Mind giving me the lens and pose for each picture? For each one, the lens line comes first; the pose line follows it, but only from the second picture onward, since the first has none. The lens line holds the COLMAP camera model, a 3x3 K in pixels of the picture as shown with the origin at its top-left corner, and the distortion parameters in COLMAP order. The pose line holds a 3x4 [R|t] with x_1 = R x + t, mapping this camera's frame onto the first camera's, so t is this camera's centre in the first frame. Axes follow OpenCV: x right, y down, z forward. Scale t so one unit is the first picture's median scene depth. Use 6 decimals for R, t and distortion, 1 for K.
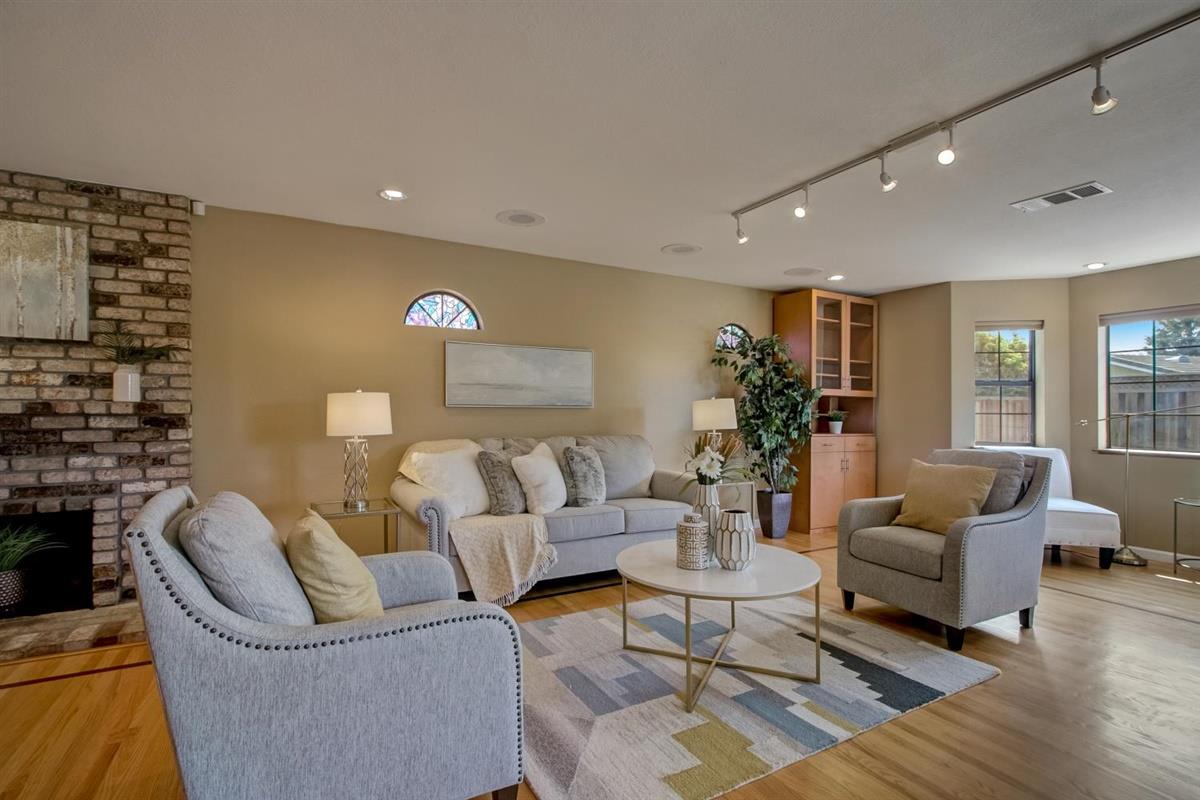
lens RADIAL K [[564.9, 0, 588.0], [0, 564.9, 420.0], [0, 0, 1]] dist [-0.020767, 0.006906]
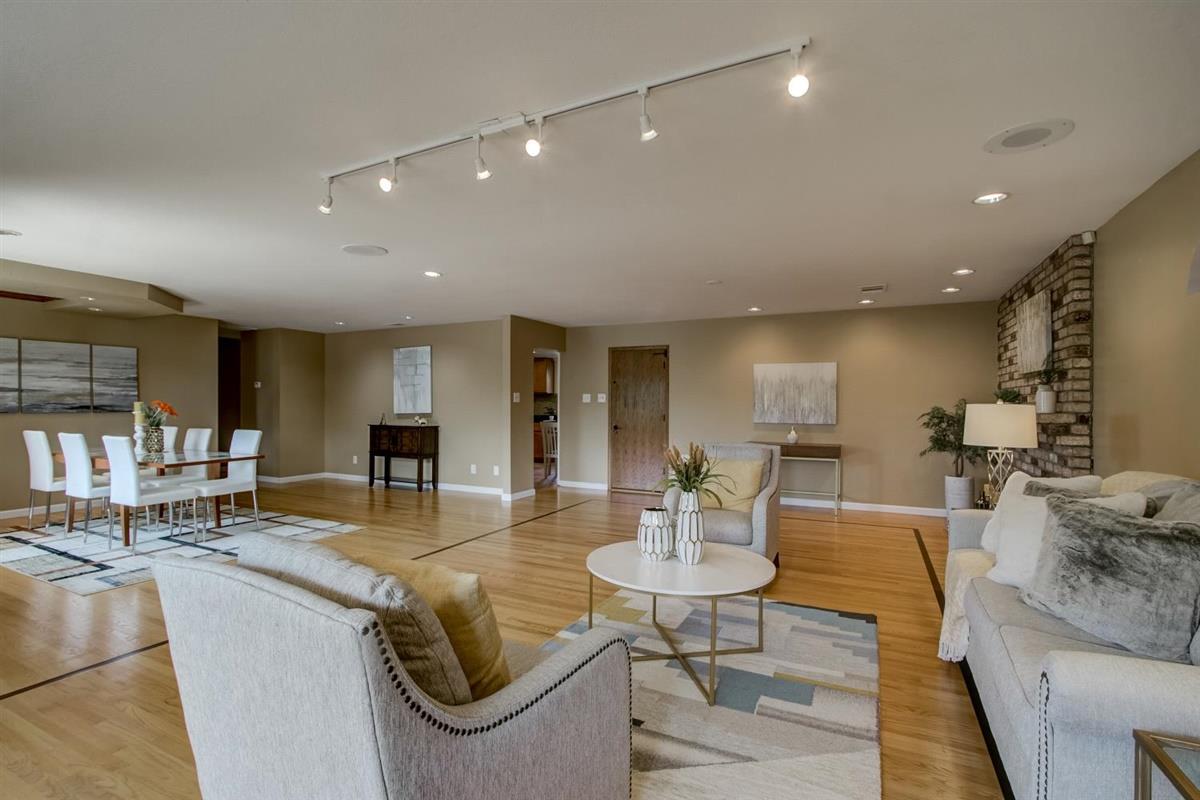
lens RADIAL K [[564.9, 0, 595.9], [0, 564.9, 401.6], [0, 0, 1]] dist [-0.020767, 0.006906]
pose [[-0.819726, -0.007485, -0.572707, 0.767846], [-0.017842, 0.999763, 0.012471, -0.052101], [0.572478, 0.020441, -0.819666, 1.404450]]
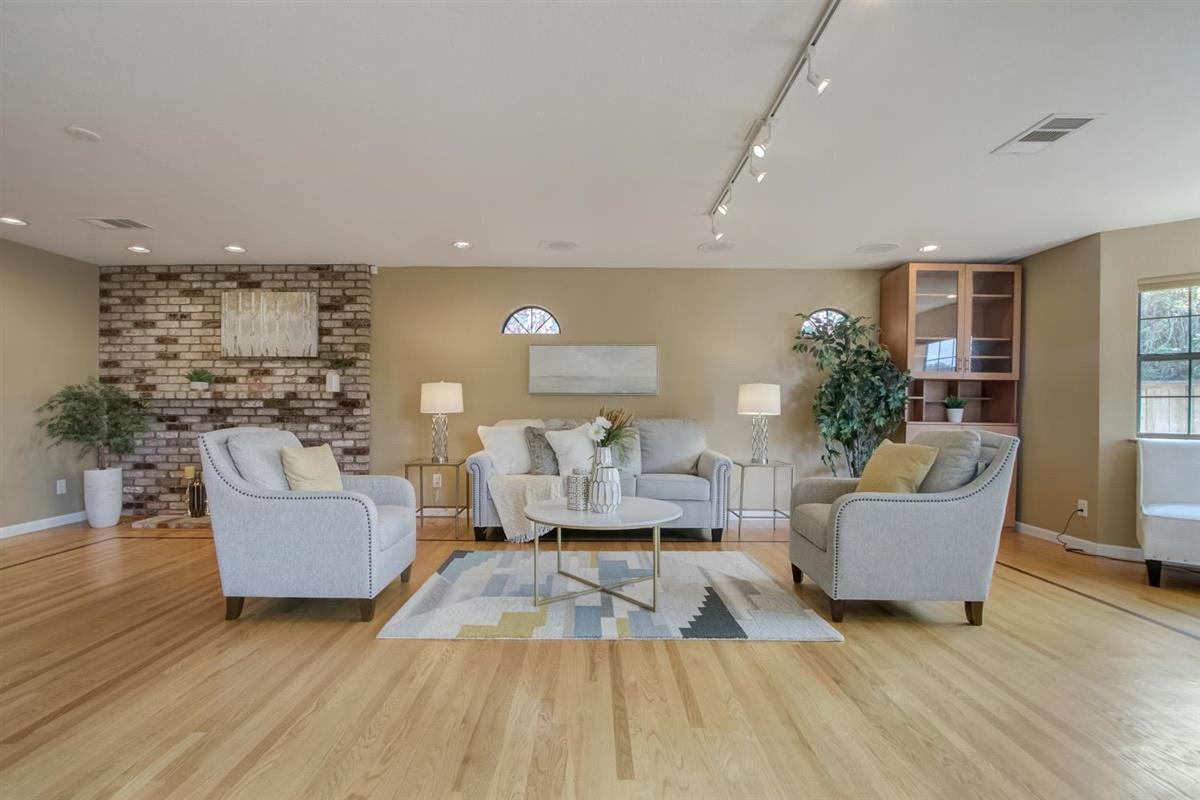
lens RADIAL K [[564.9, 0, 574.8], [0, 564.9, 410.5], [0, 0, 1]] dist [-0.020767, 0.006906]
pose [[0.868944, -0.000040, -0.494911, 0.627722], [-0.007699, 0.999878, -0.013598, 0.039897], [0.494851, 0.015627, 0.868837, -0.103639]]
